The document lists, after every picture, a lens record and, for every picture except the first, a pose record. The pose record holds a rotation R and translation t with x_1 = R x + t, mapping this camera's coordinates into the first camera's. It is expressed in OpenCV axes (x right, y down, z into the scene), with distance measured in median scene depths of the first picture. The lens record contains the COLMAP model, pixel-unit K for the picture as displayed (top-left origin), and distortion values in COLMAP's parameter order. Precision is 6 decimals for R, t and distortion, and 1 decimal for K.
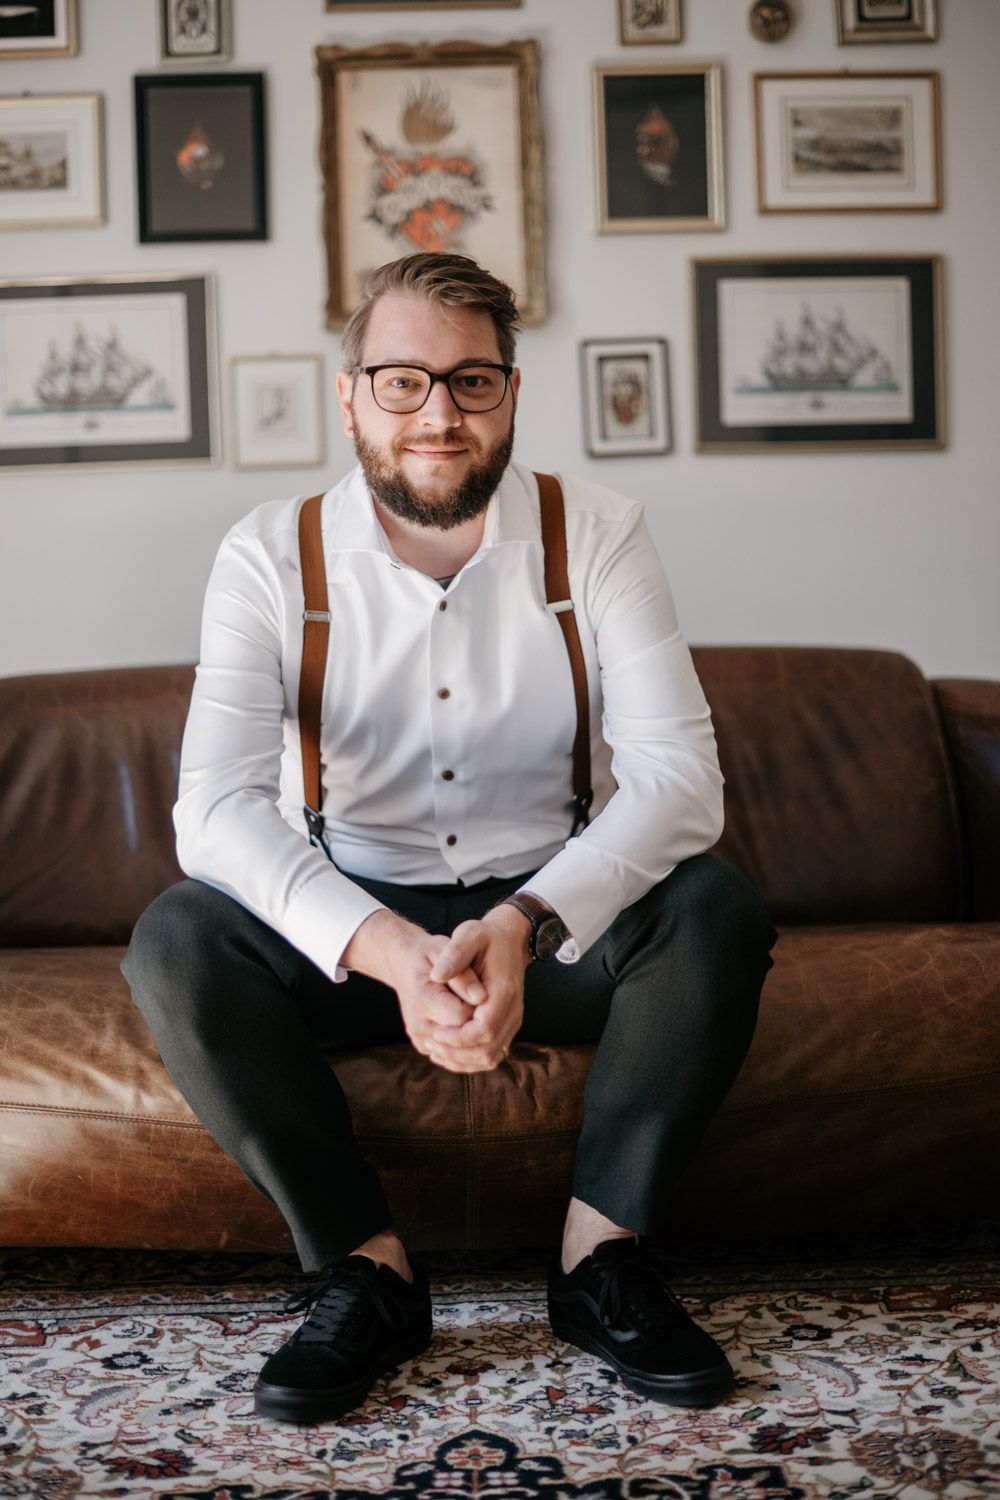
lens RADIAL K [[2401.4, 0, 500.1], [0, 2401.4, 736.9], [0, 0, 1]] dist [-0.129120, 0.000000]
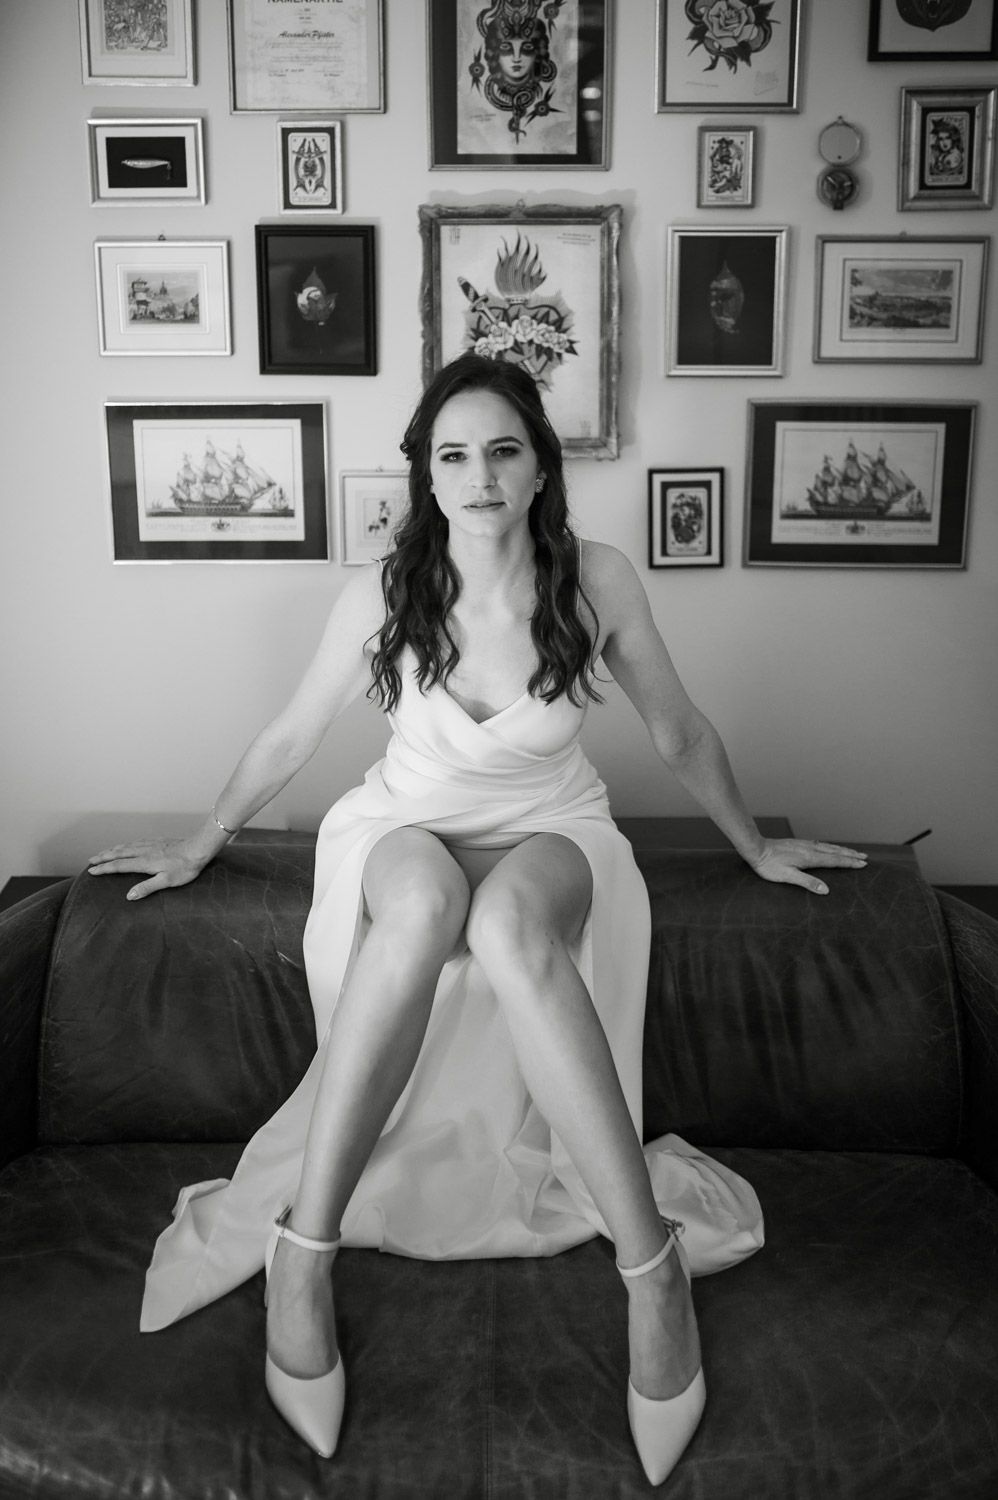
lens RADIAL K [[1525.3, 0, 511.8], [0, 1525.3, 375.6], [0, 0, 1]] dist [-0.028851, 0.000000]
pose [[0.997296, 0.043244, -0.059423, 0.012754], [-0.034400, 0.989192, 0.142535, -0.391301], [0.064944, -0.140106, 0.988004, 0.361899]]
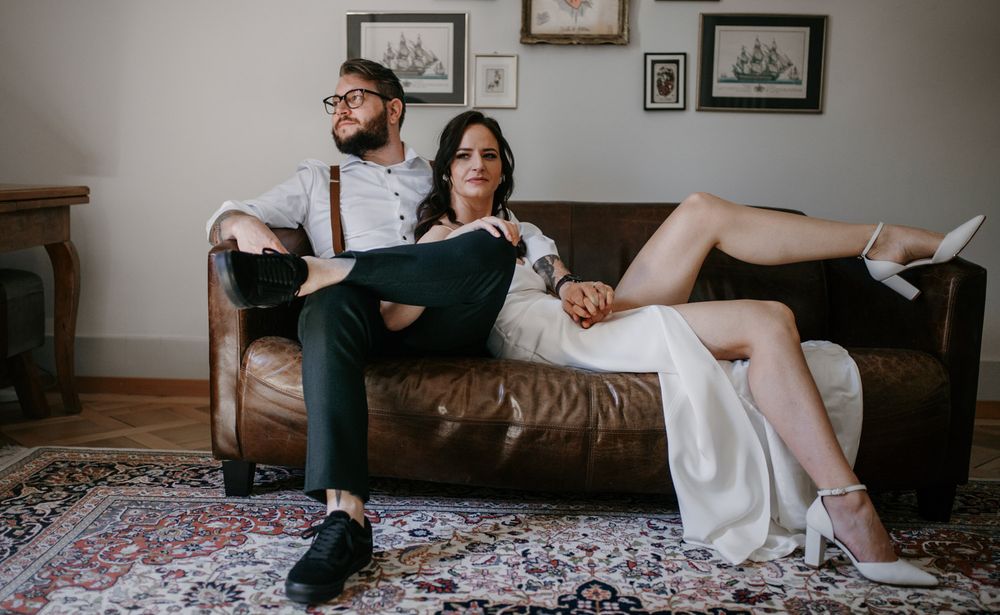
lens RADIAL K [[1098.0, 0, 448.3], [0, 1098.0, 298.8], [0, 0, 1]] dist [-0.014006, 0.000000]
pose [[0.994855, 0.056783, -0.083898, -0.054126], [-0.052450, 0.997218, 0.052970, 0.005297], [0.086672, -0.048297, 0.995065, 0.046665]]
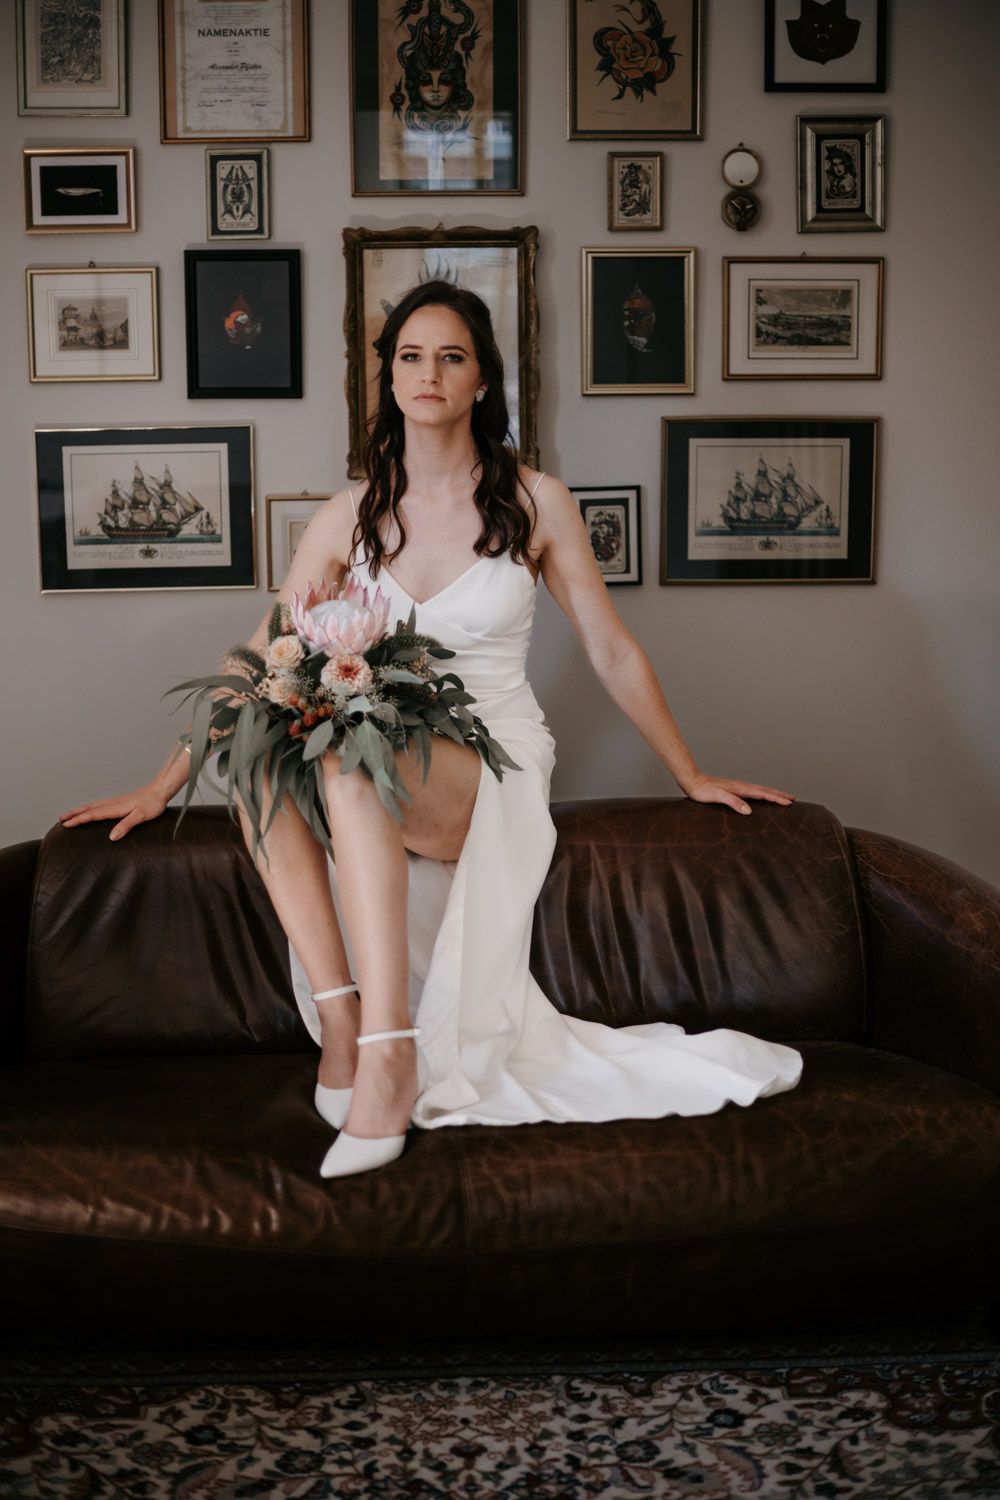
lens RADIAL K [[2279.0, 0, 496.5], [0, 2279.0, 744.7], [0, 0, 1]] dist [-0.128017, 0.000000]
pose [[0.999605, 0.021674, 0.017887, -0.022926], [-0.023889, 0.990600, 0.134687, -0.239455], [-0.014800, -0.135061, 0.990727, -0.148078]]
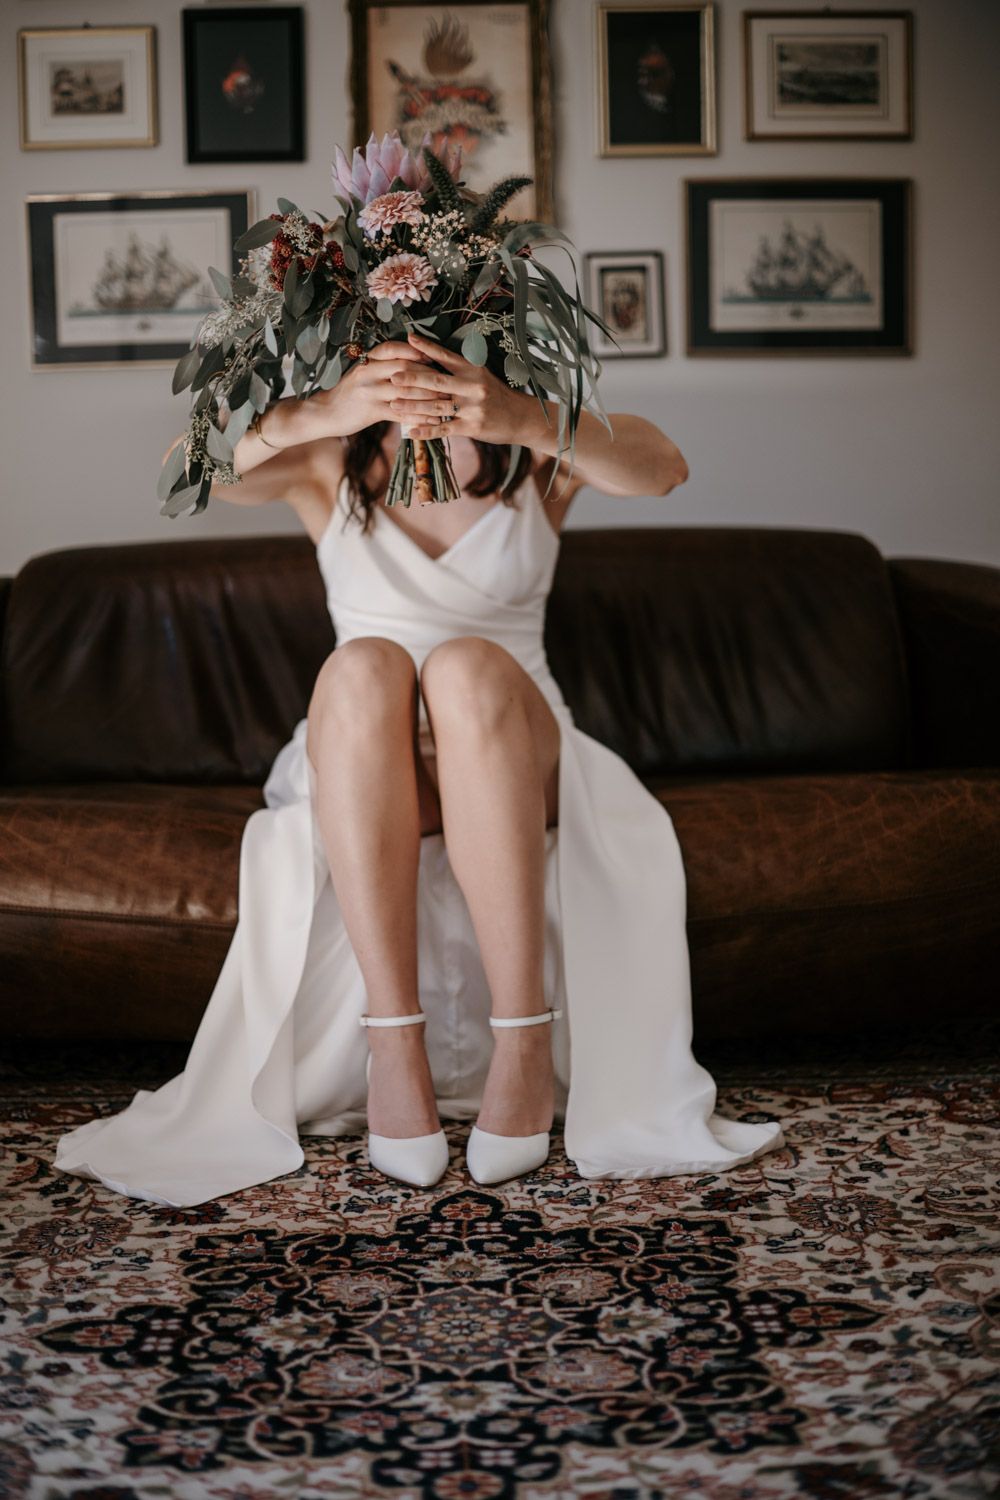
lens RADIAL K [[2279.0, 0, 509.1], [0, 2279.0, 761.9], [0, 0, 1]] dist [-0.128017, 0.000000]
pose [[0.999897, 0.010840, -0.009440, 0.014077], [-0.010295, 0.998376, 0.056025, 0.014395], [0.010032, -0.055922, 0.998385, -0.078976]]
